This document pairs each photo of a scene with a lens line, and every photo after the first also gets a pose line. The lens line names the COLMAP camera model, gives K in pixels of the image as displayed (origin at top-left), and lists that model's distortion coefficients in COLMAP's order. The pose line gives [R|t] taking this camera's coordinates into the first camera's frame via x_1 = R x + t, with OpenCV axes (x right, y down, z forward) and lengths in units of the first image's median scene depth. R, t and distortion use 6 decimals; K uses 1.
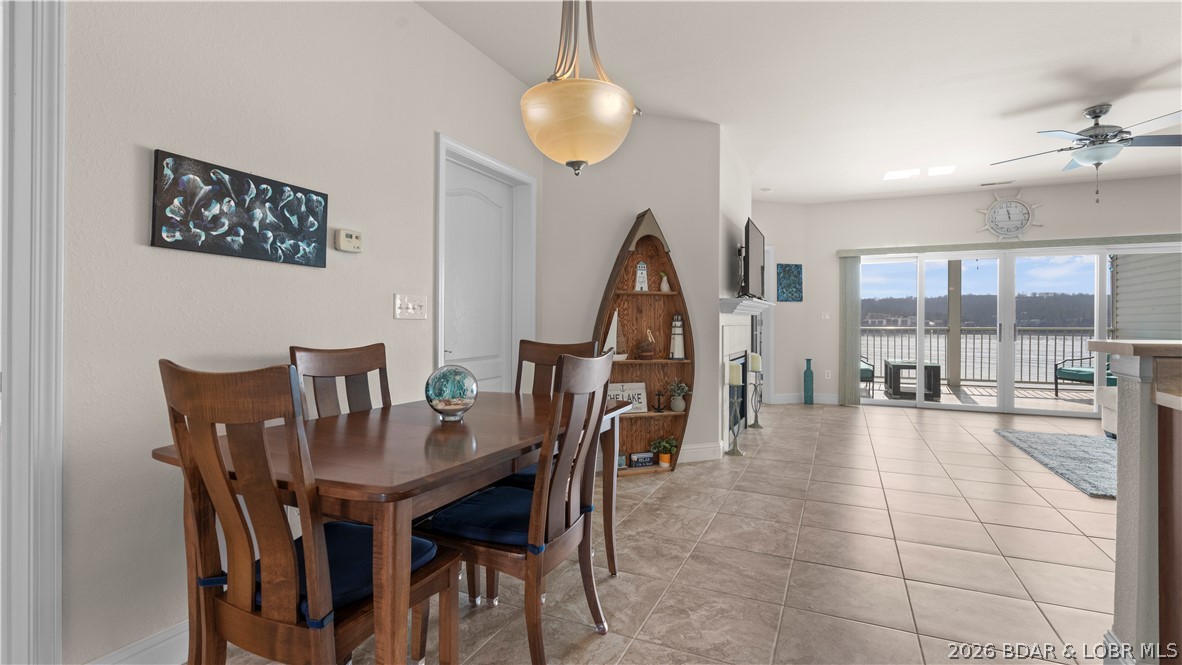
lens RADIAL K [[534.7, 0, 596.3], [0, 534.7, 323.8], [0, 0, 1]] dist [-0.005042, 0.000352]
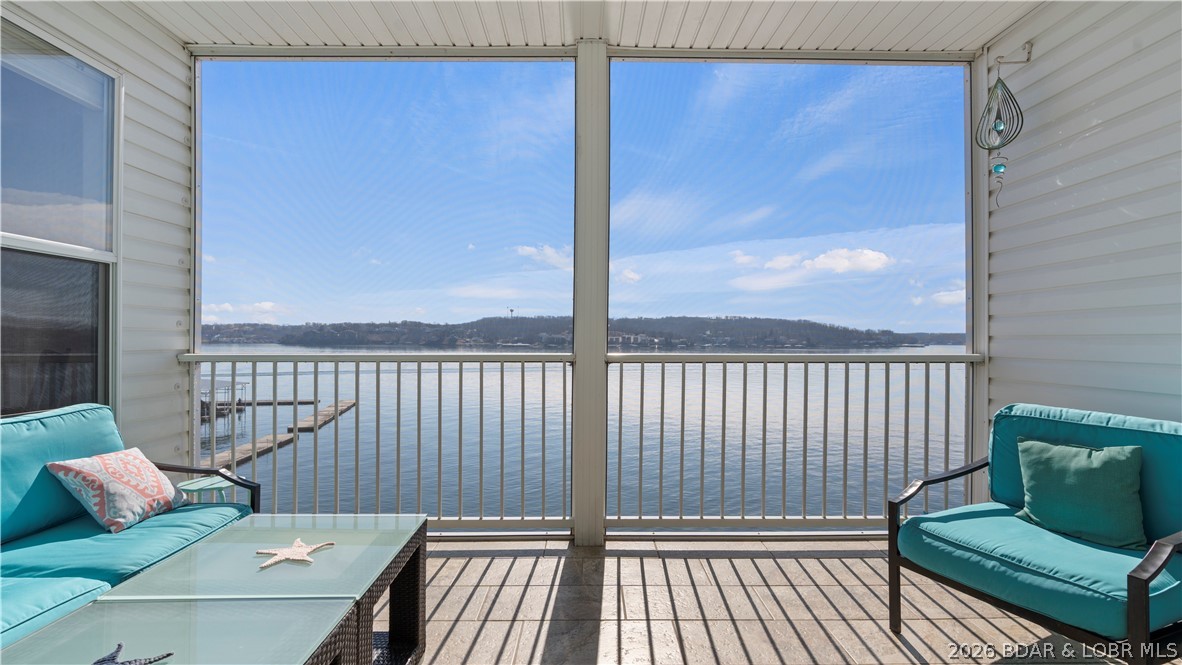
lens RADIAL K [[532.6, 0, 593.0], [0, 532.6, 338.0], [0, 0, 1]] dist [-0.007537, 0.000173]
pose [[0.903852, 0.004845, 0.427818, 1.307885], [-0.003103, 0.999984, -0.004769, -0.000407], [-0.427834, 0.002983, 0.903852, 1.741026]]
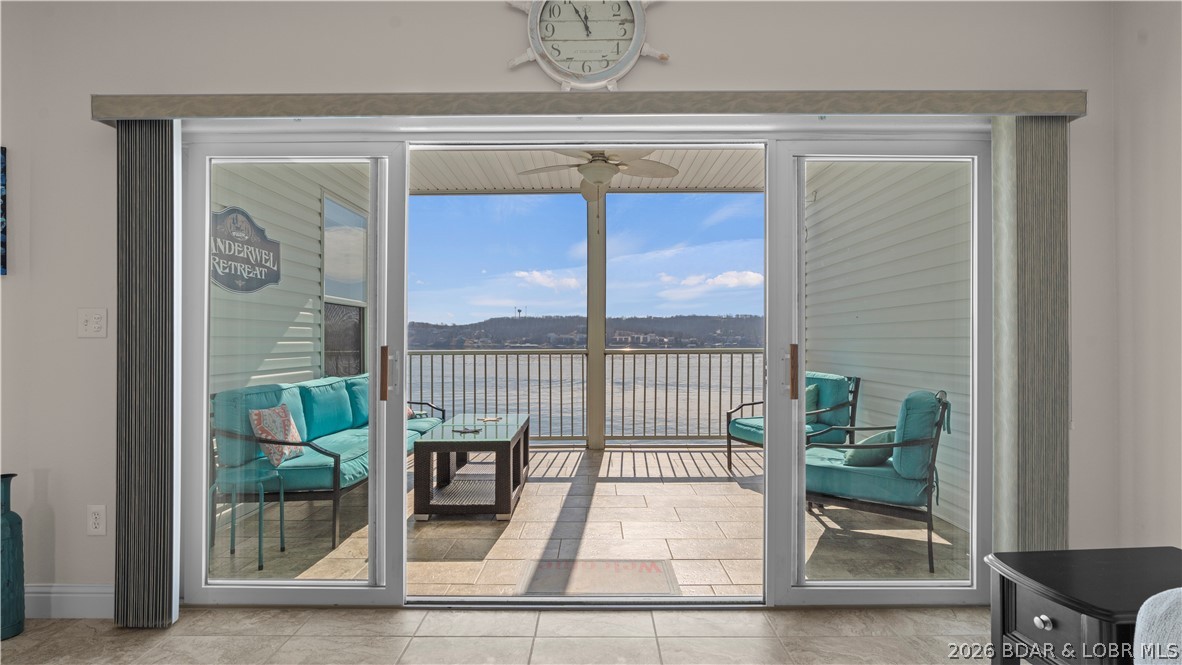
lens RADIAL K [[538.8, 0, 595.3], [0, 538.8, 330.3], [0, 0, 1]] dist [-0.006828, 0.000211]
pose [[0.908981, 0.003985, 0.416818, 1.021311], [0.004294, 0.999812, -0.018923, -0.006192], [-0.416815, 0.018990, 0.908793, 1.108524]]
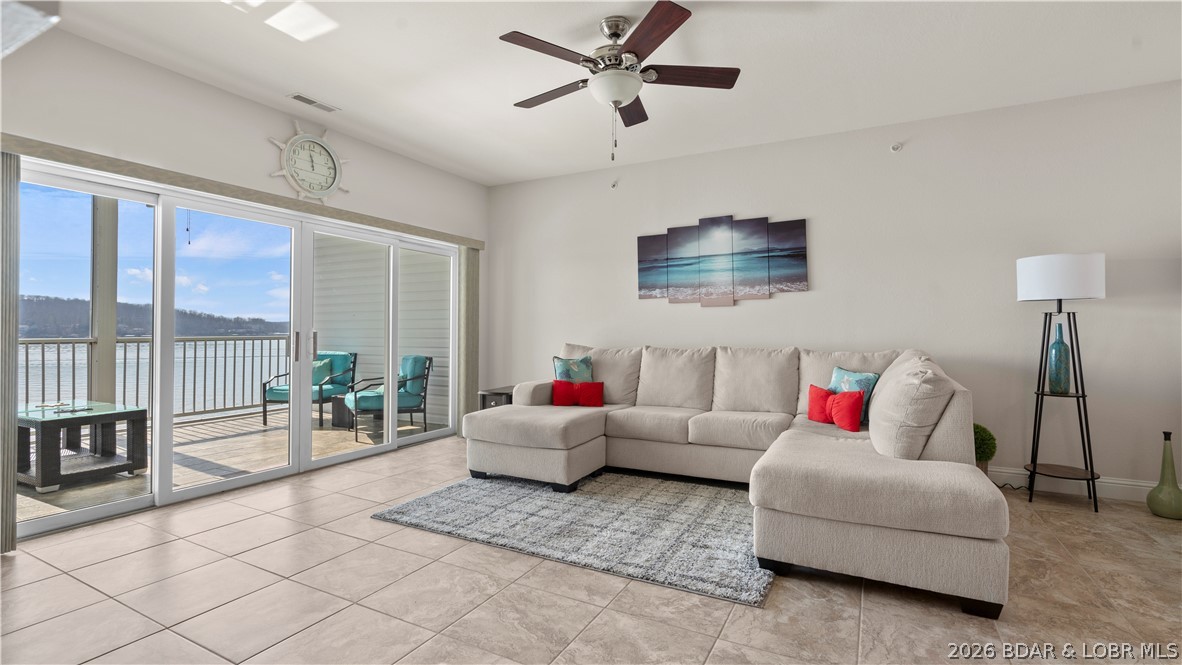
lens RADIAL K [[534.7, 0, 596.3], [0, 534.7, 323.8], [0, 0, 1]] dist [-0.005042, 0.000352]
pose [[0.057403, 0.010544, 0.998295, 0.243916], [0.001270, 0.999943, -0.010634, -0.004394], [-0.998350, 0.001878, 0.057386, 0.991890]]
